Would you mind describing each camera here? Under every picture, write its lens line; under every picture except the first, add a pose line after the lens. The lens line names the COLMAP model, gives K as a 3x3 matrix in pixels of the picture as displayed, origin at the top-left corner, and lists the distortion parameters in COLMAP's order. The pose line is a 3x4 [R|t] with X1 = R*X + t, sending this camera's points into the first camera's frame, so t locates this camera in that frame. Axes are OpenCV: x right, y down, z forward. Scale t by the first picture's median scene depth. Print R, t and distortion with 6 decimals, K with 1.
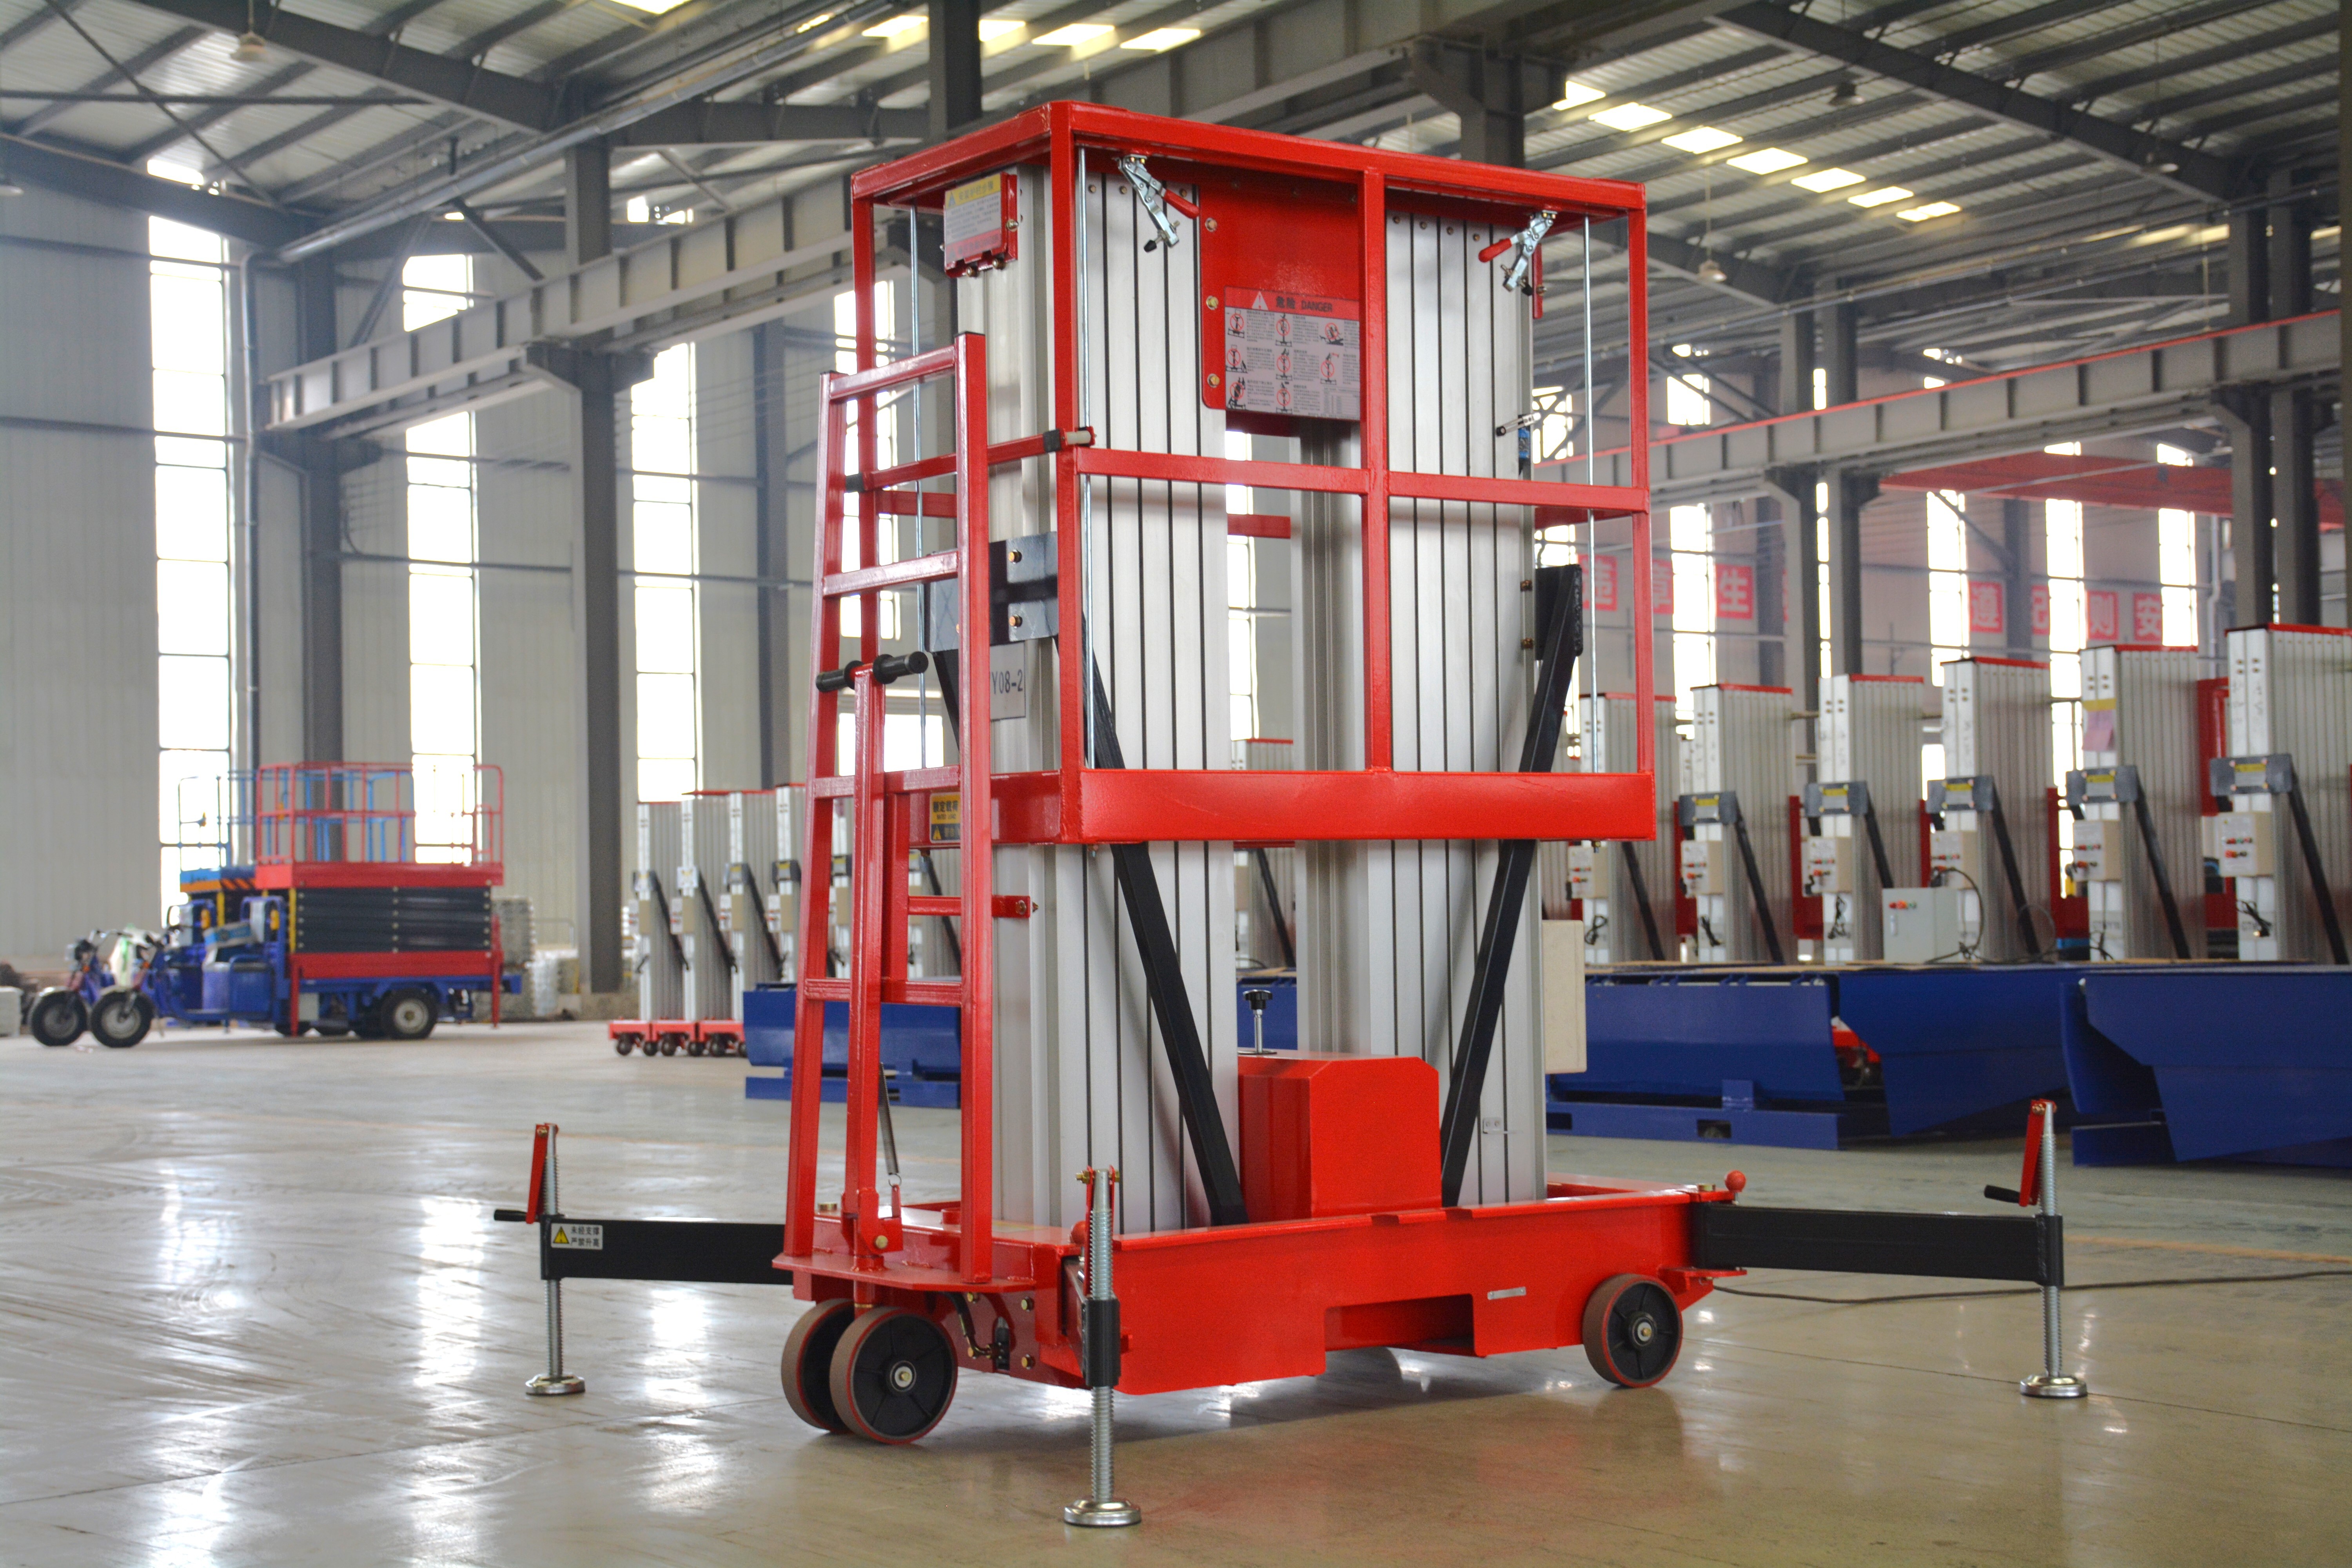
lens RADIAL K [[3350.8, 0, 1141.7], [0, 3350.8, 786.8], [0, 0, 1]] dist [0.215761, 0.000000]
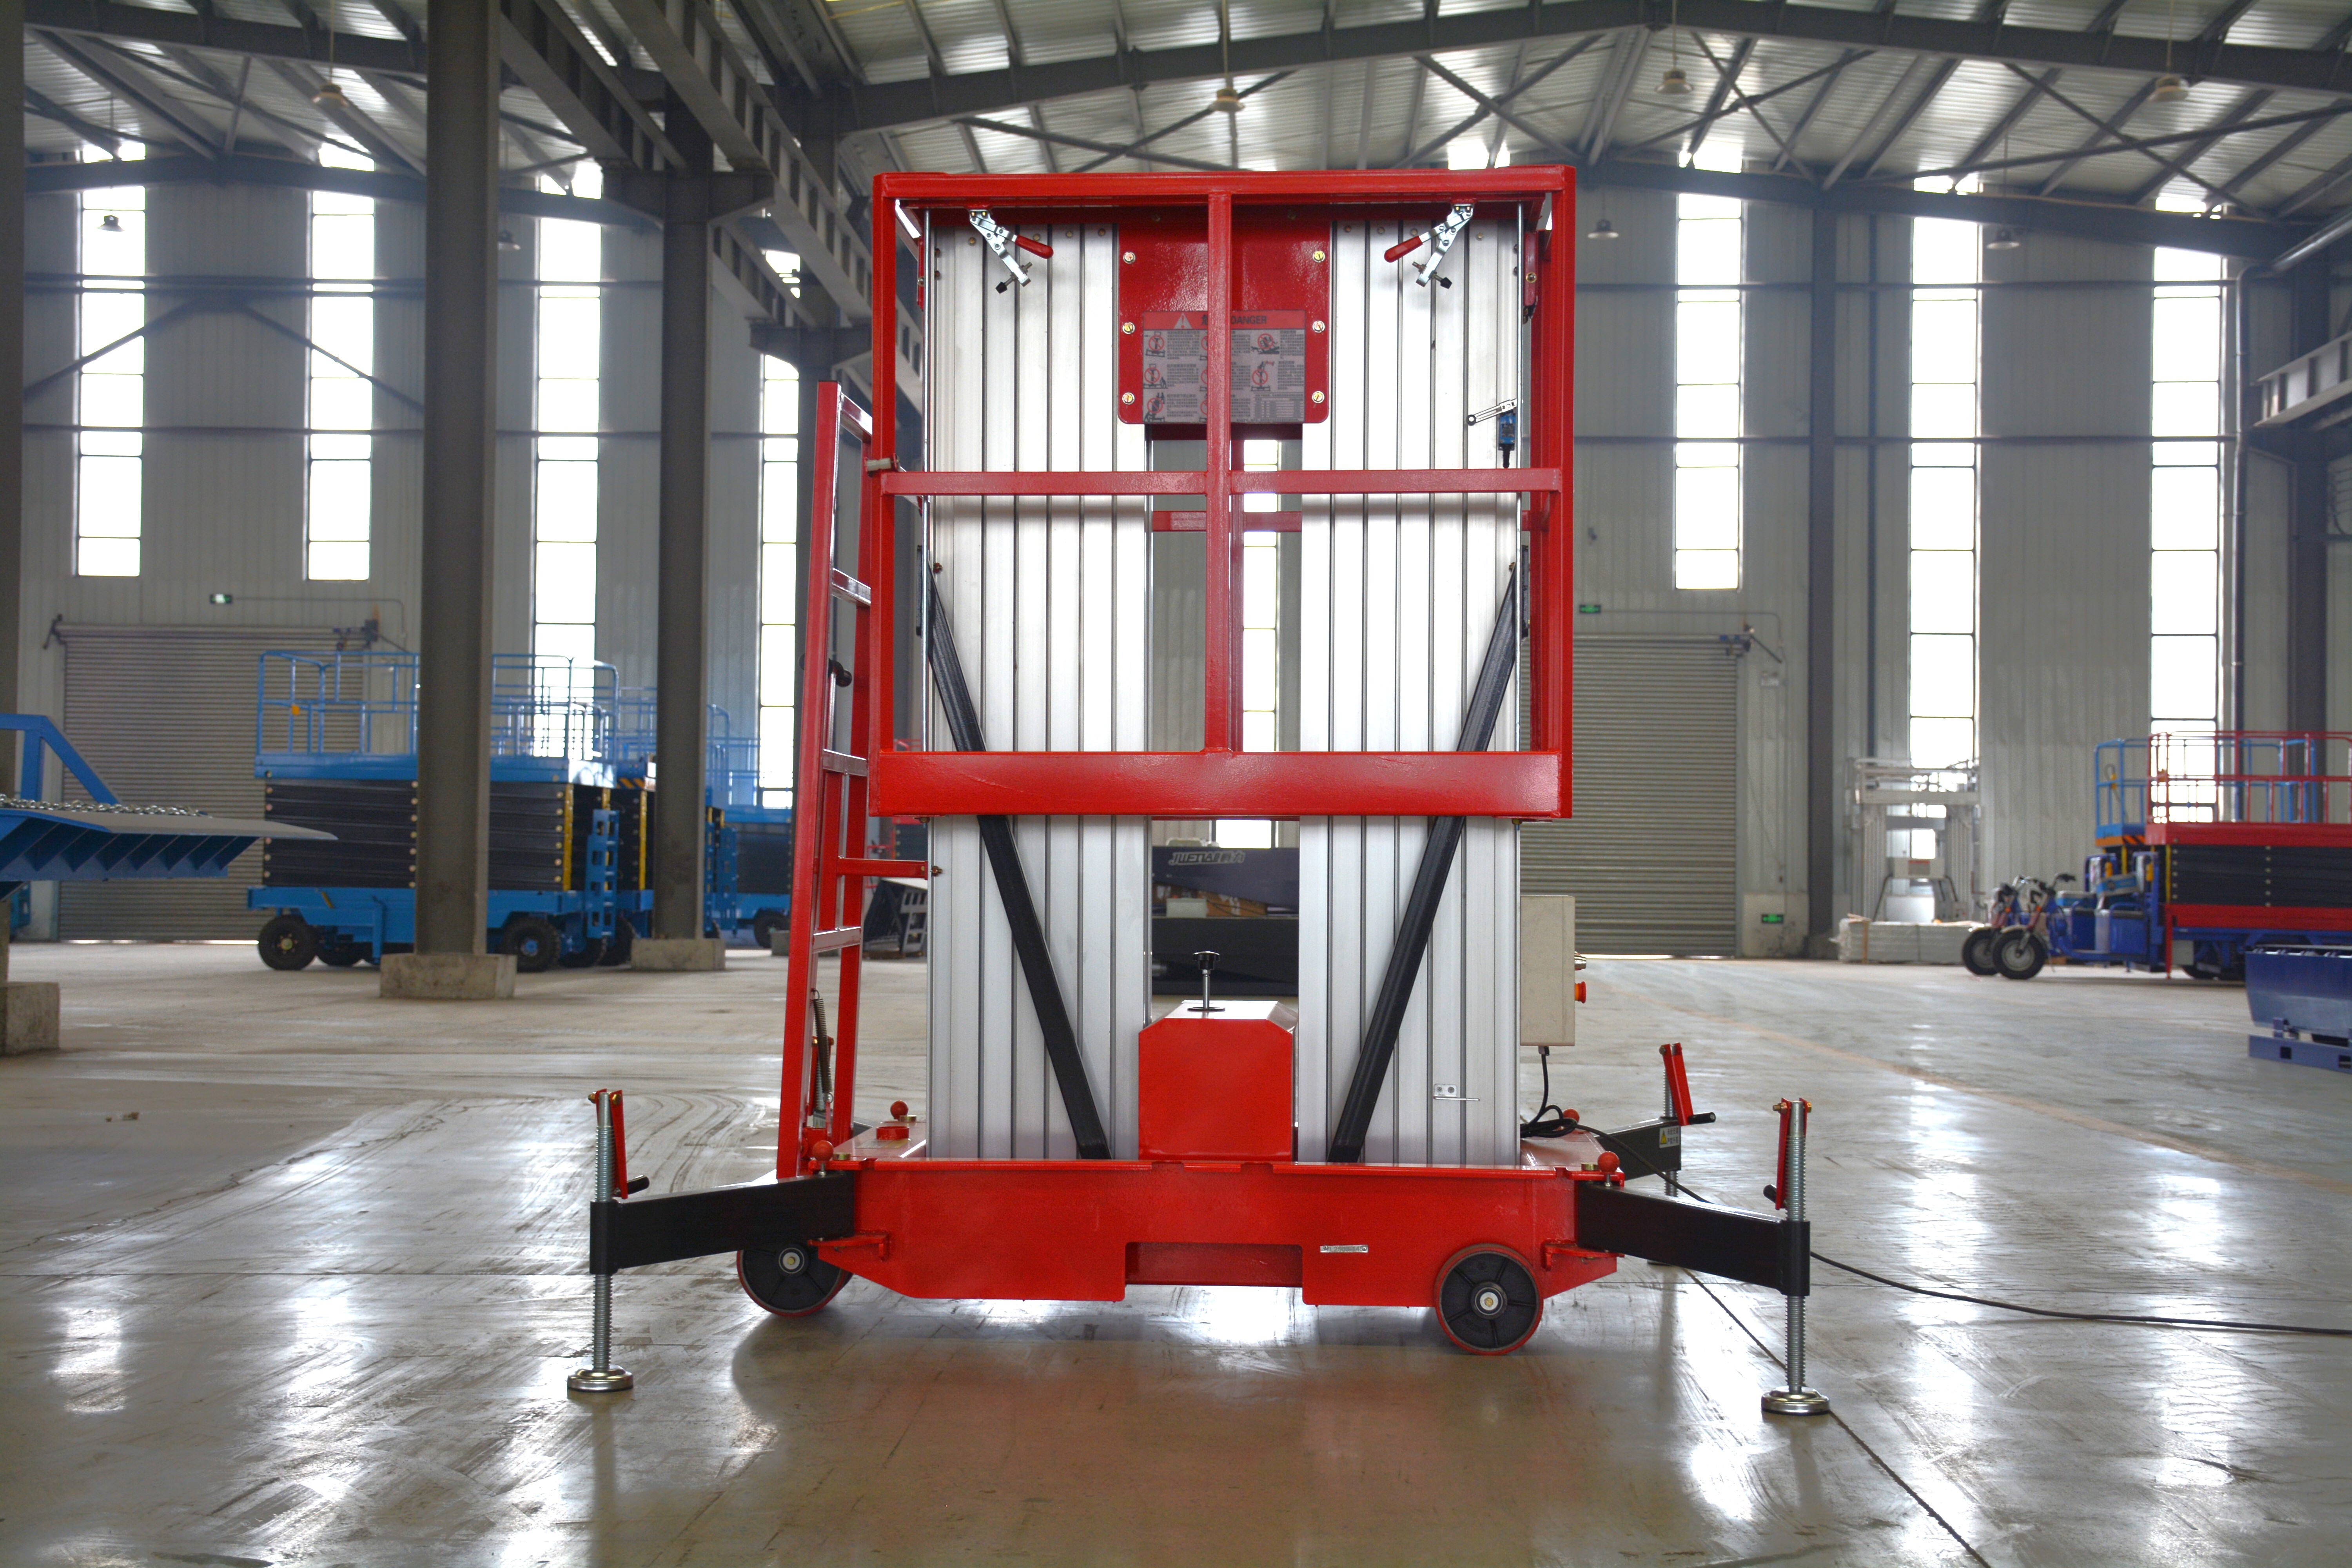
lens RADIAL K [[2930.5, 0, 1195.8], [0, 2930.5, 766.7], [0, 0, 1]] dist [0.166913, 0.000000]
pose [[0.778806, 0.001651, -0.627262, 0.109492], [0.001726, 0.999987, 0.004774, -0.000704], [0.627262, -0.004801, 0.778793, 0.044183]]
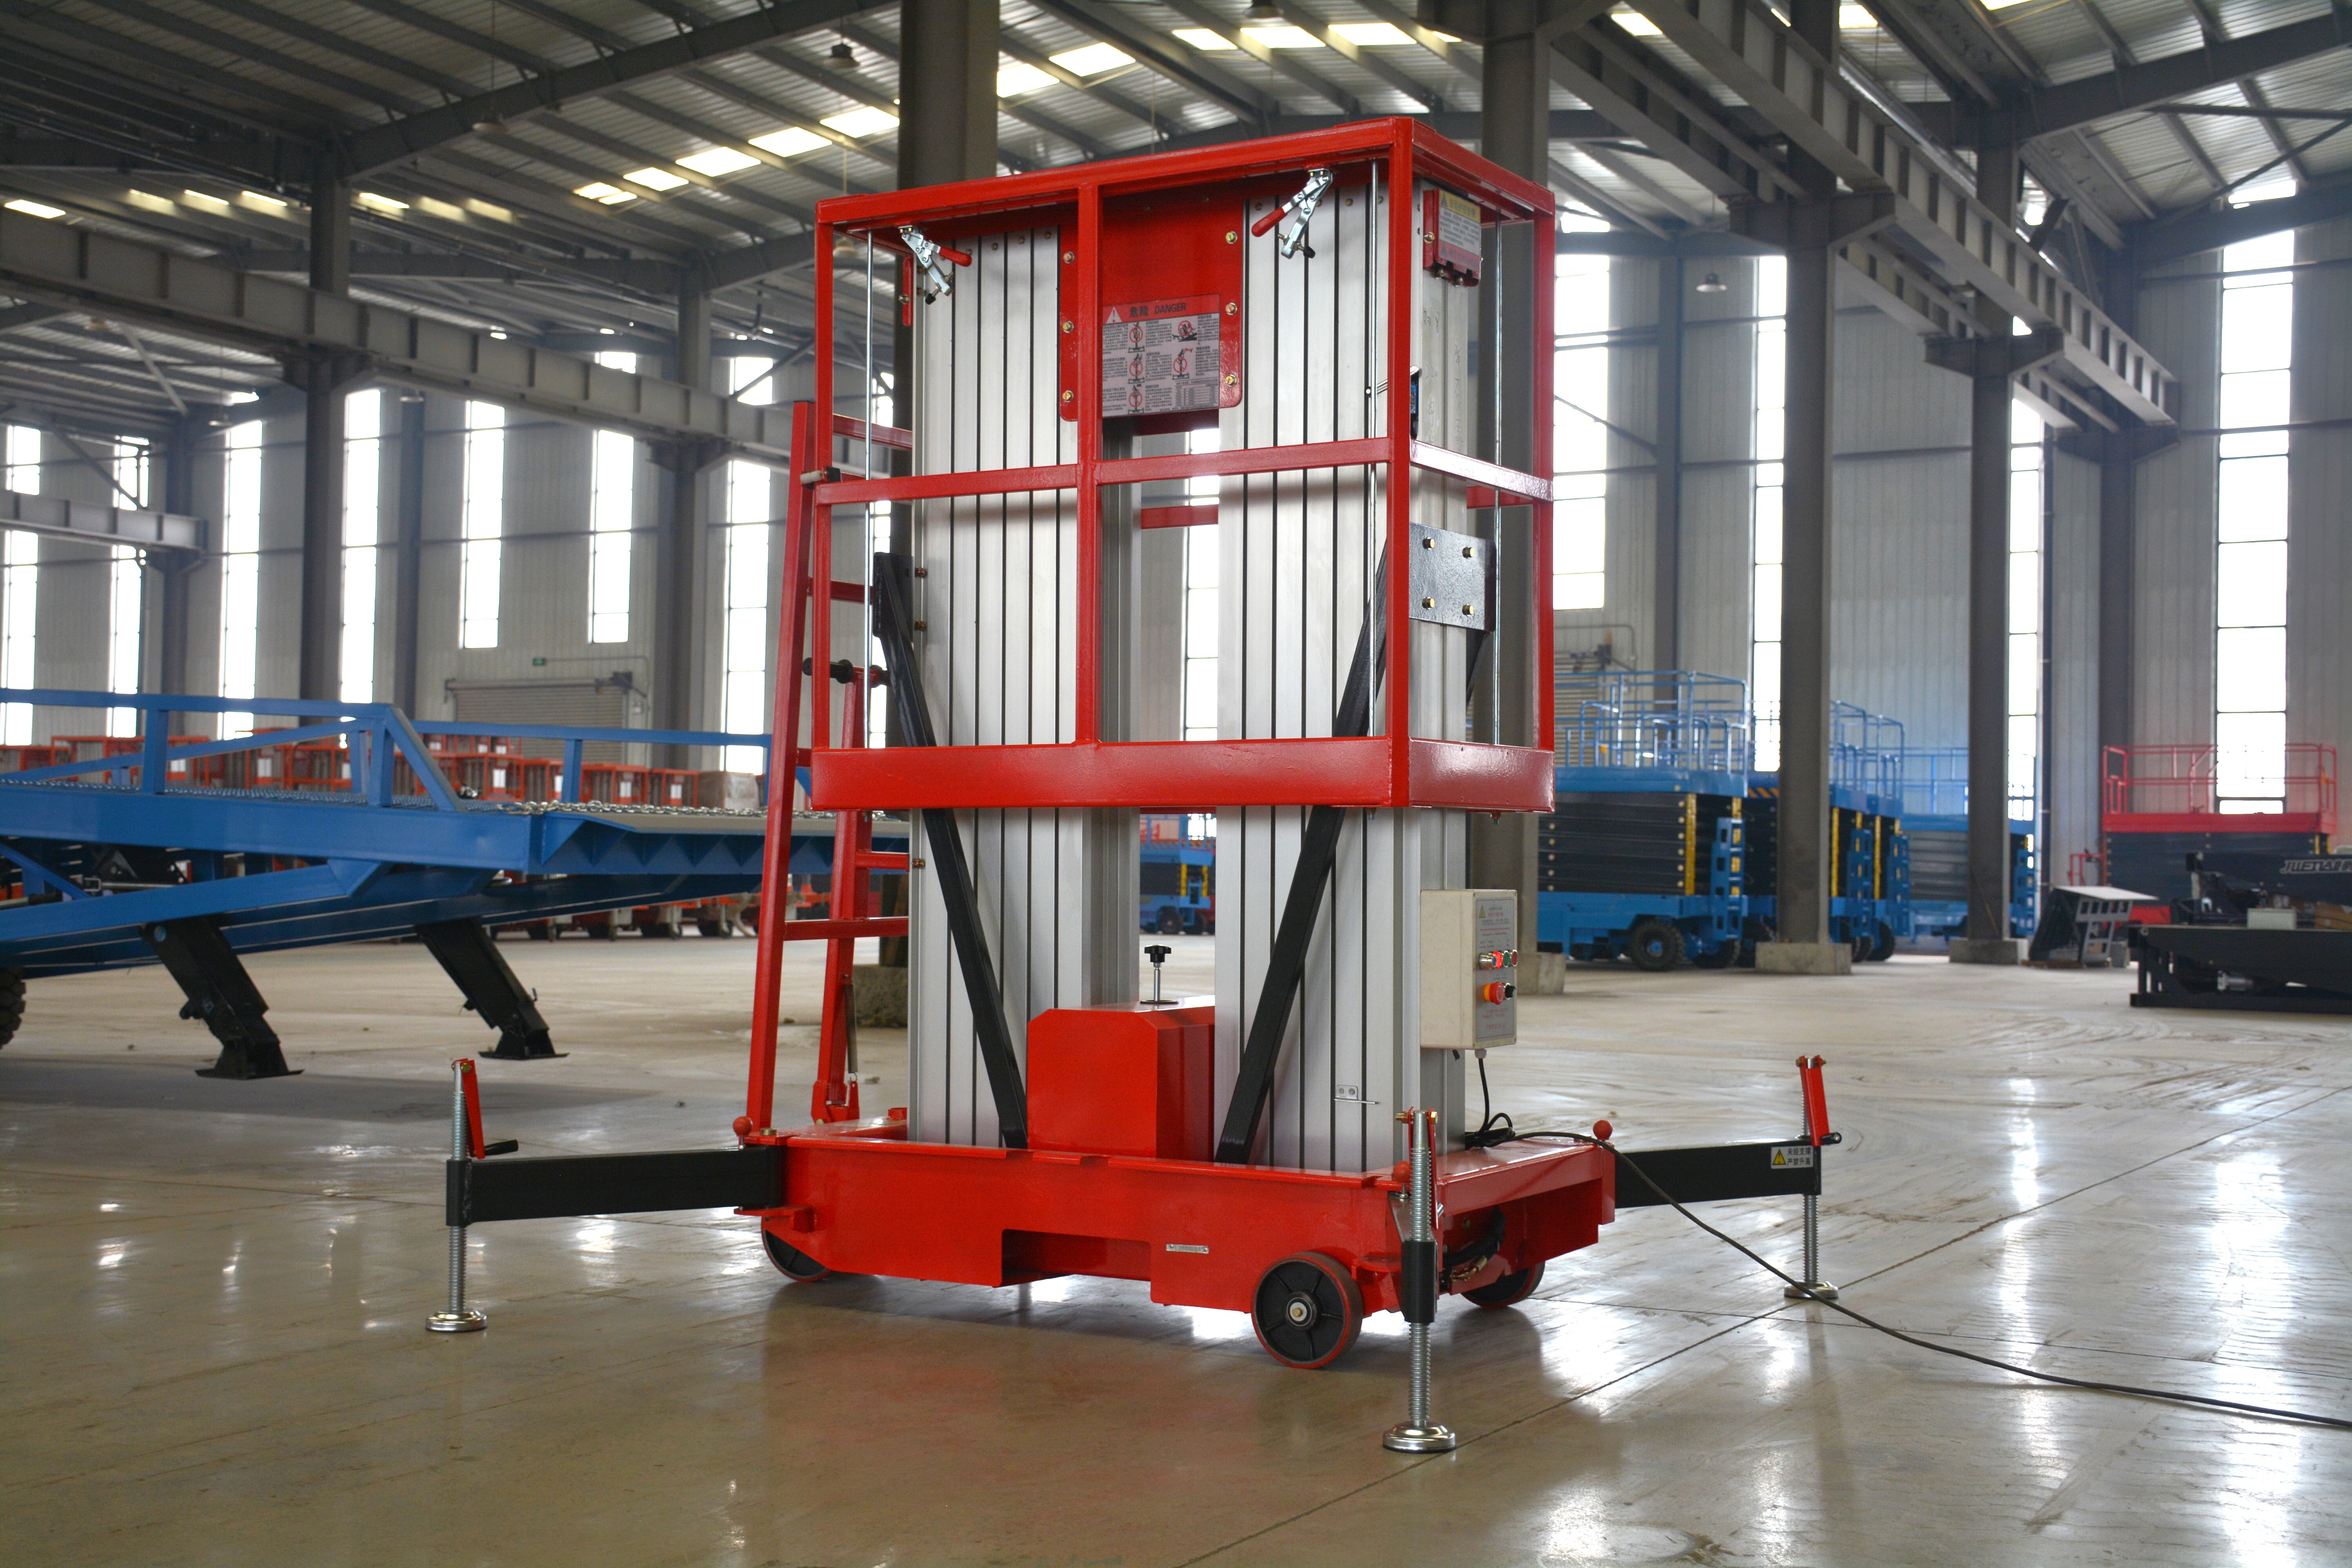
lens RADIAL K [[2807.6, 0, 1194.7], [0, 2807.6, 761.7], [0, 0, 1]] dist [0.107175, 0.000000]
pose [[0.407319, -0.012947, -0.913194, 0.151333], [0.017508, 0.999826, -0.006366, 0.001281], [0.913118, -0.013395, 0.407475, 0.111189]]
